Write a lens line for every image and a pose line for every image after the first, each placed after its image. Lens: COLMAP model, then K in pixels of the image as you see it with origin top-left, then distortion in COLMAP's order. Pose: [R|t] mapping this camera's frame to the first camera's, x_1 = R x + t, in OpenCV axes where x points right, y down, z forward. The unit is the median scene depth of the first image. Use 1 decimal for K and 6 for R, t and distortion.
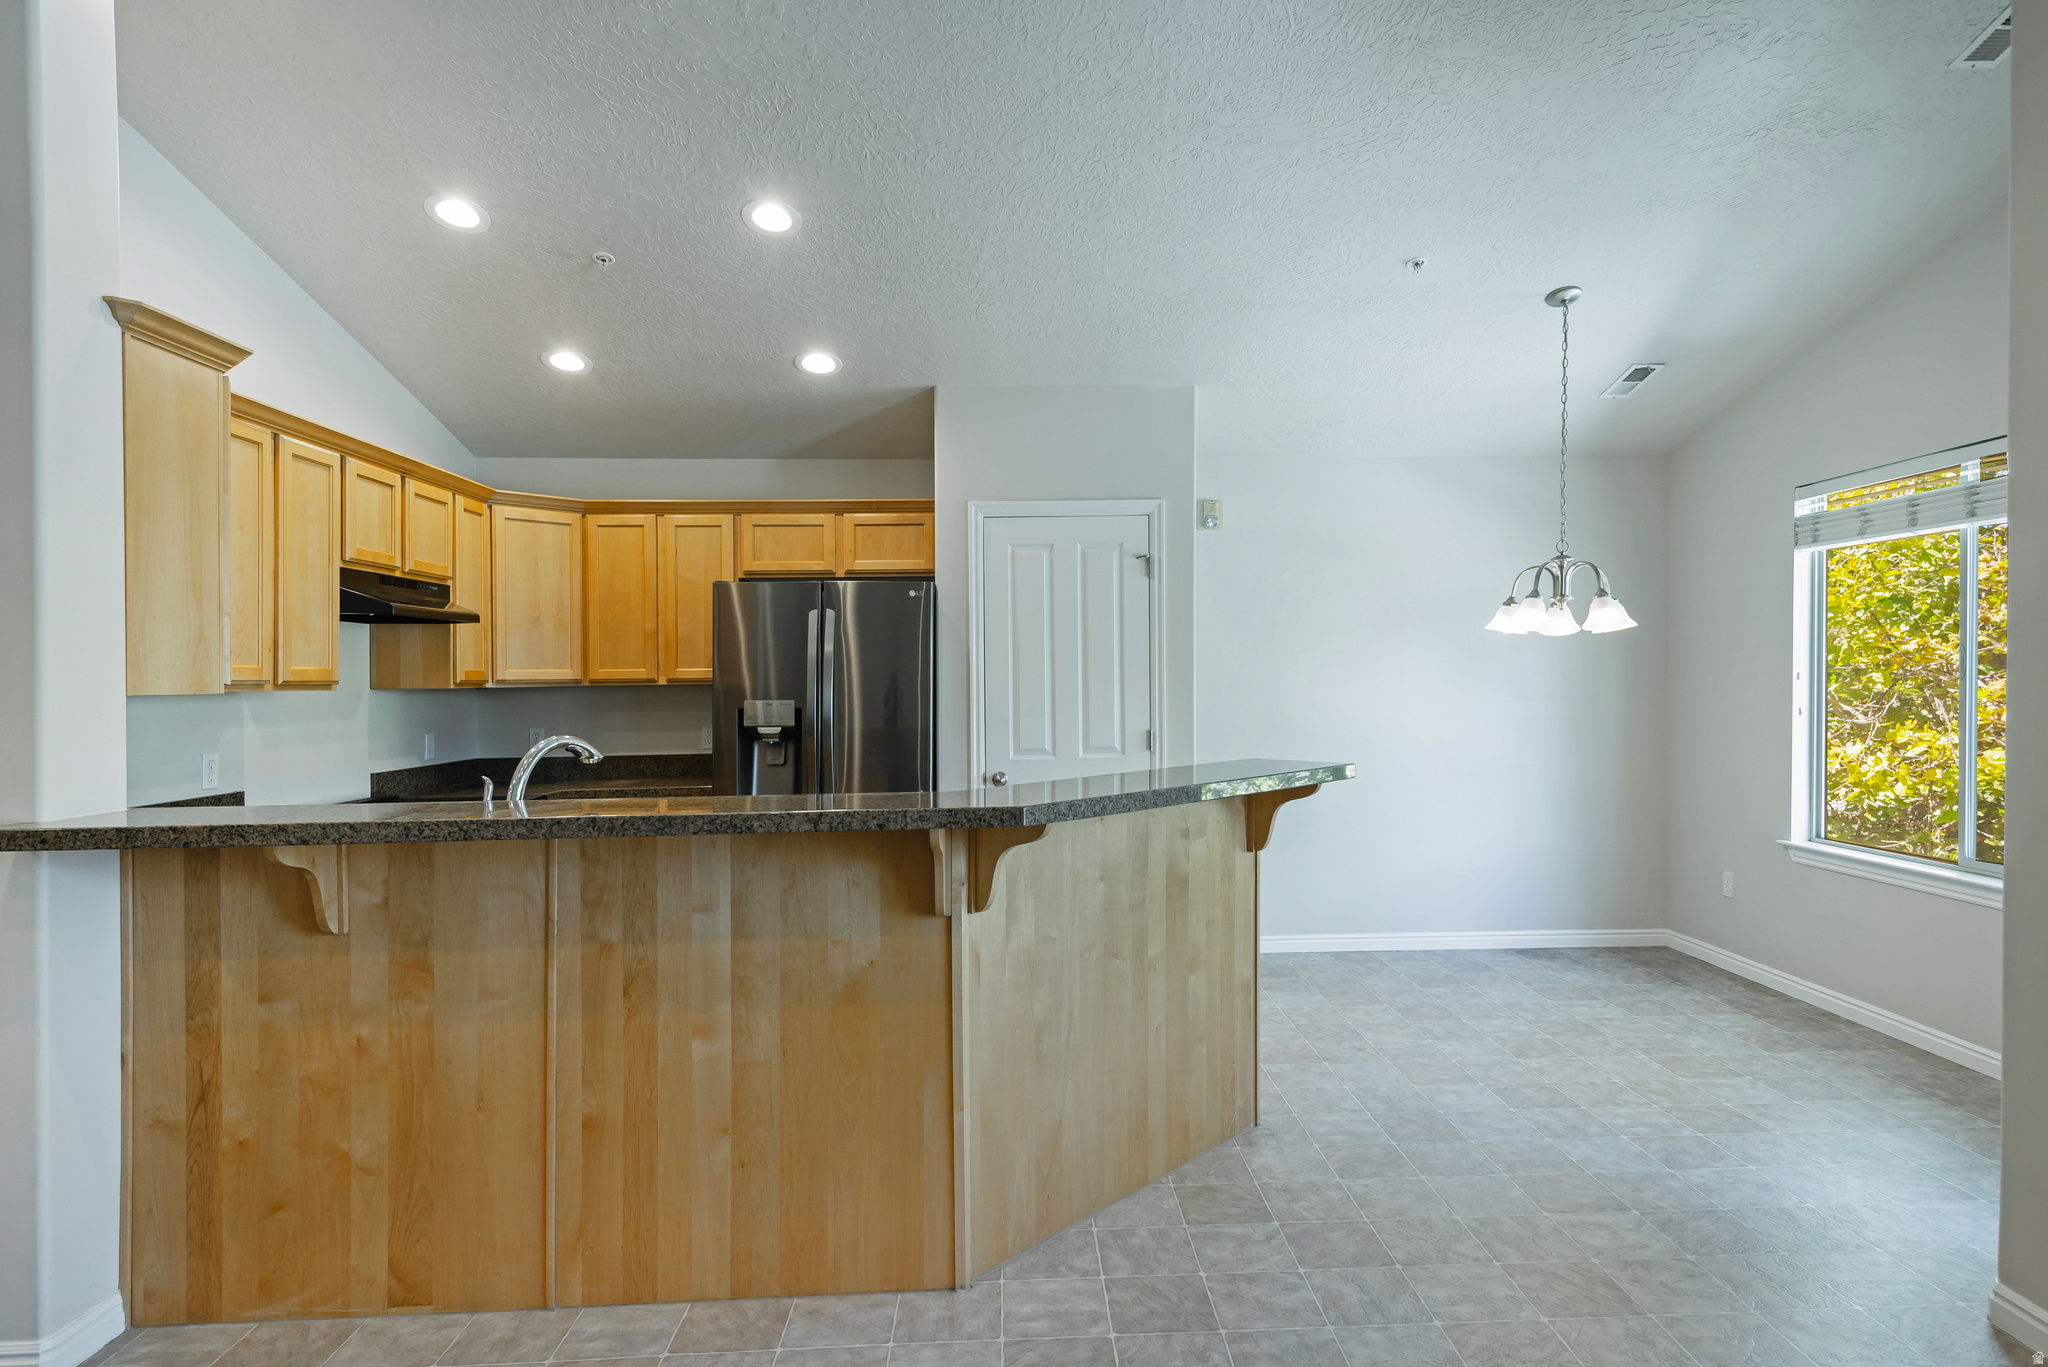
lens RADIAL K [[1148.1, 0, 1030.0], [0, 1148.1, 779.0], [0, 0, 1]] dist [0.027363, -0.017482]
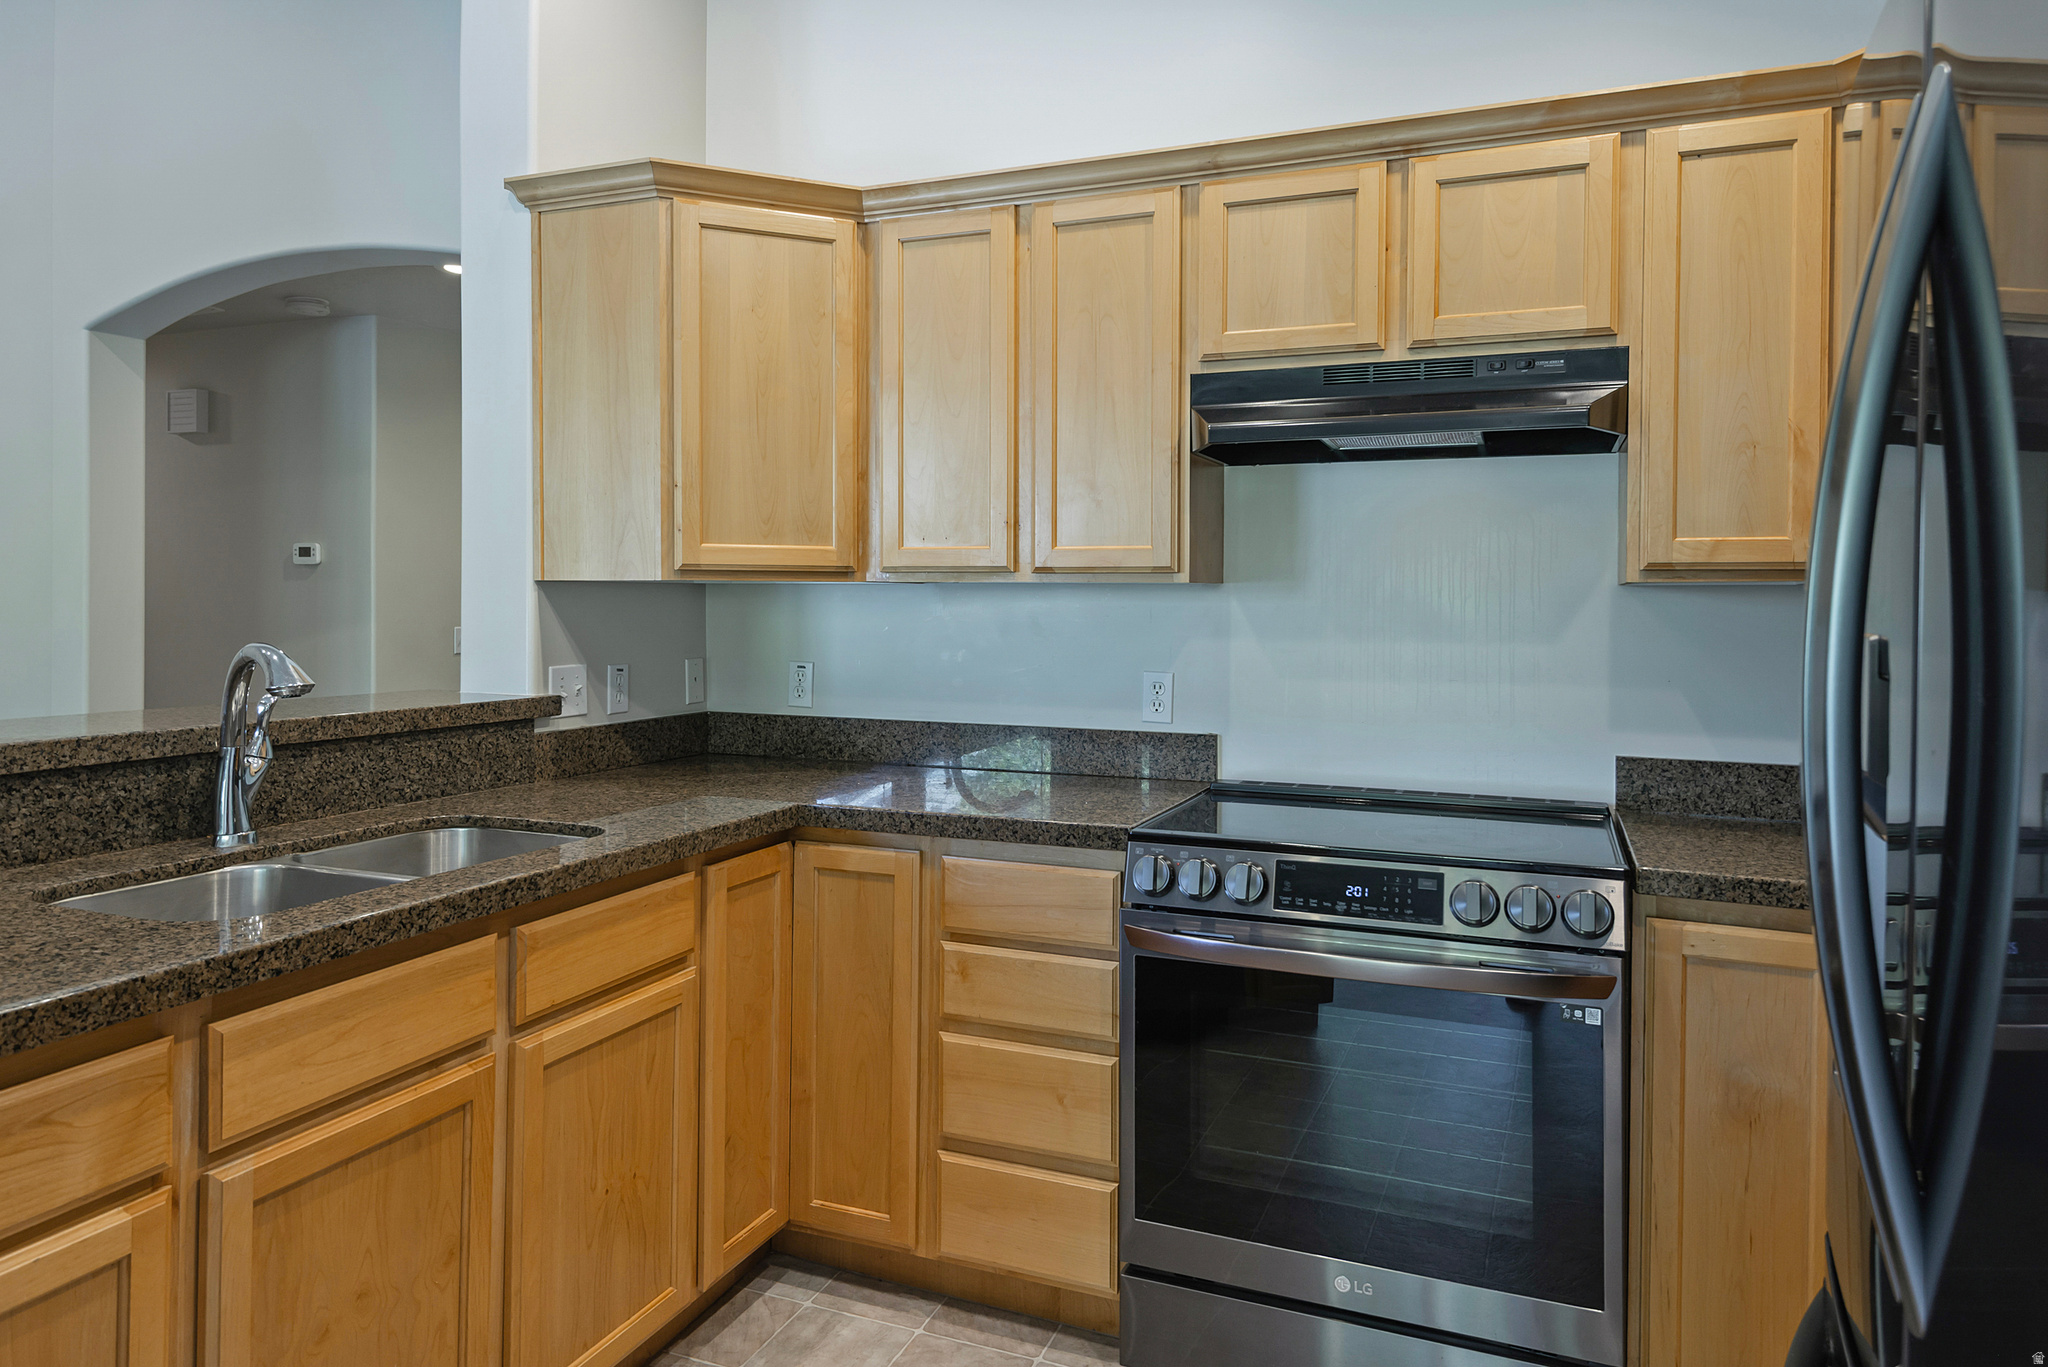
lens RADIAL K [[1285.9, 0, 986.8], [0, 1285.9, 602.4], [0, 0, 1]] dist [0.023985, -0.007090]
pose [[-0.393427, 0.005295, -0.919340, 0.066711], [-0.082305, 0.995765, 0.040958, -0.122996], [0.915664, 0.091781, -0.391325, 1.681799]]
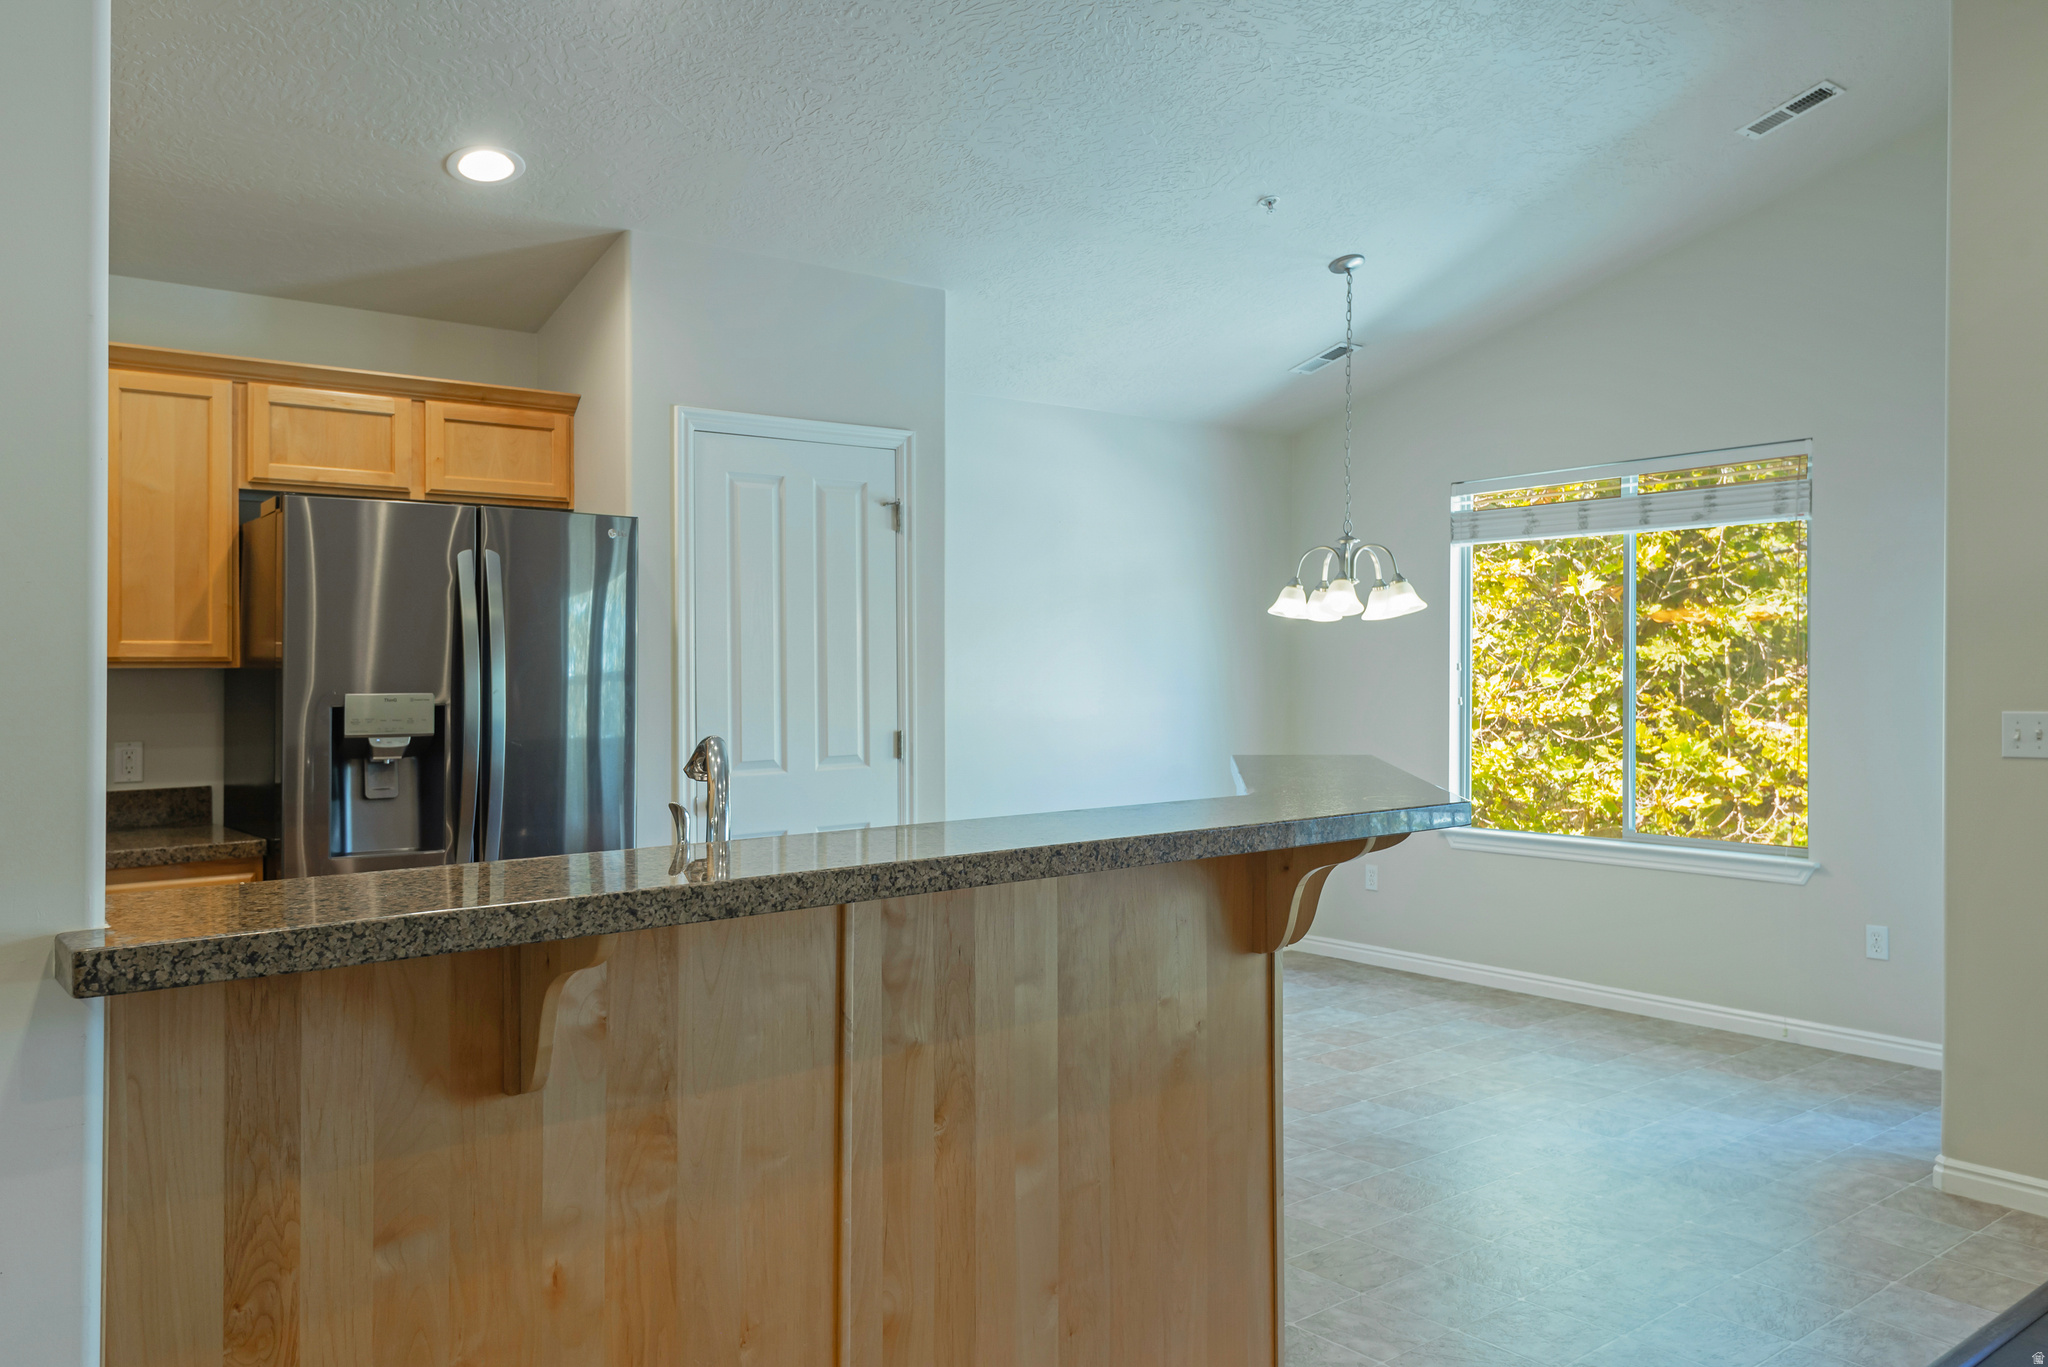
lens RADIAL K [[1527.9, 0, 1040.2], [0, 1527.9, 795.6], [0, 0, 1]] dist [0.008273, 0.008686]
pose [[0.799592, -0.042772, 0.599019, -0.788645], [0.049673, 0.998753, 0.005009, -0.000277], [-0.598486, 0.025749, 0.800719, 0.242225]]
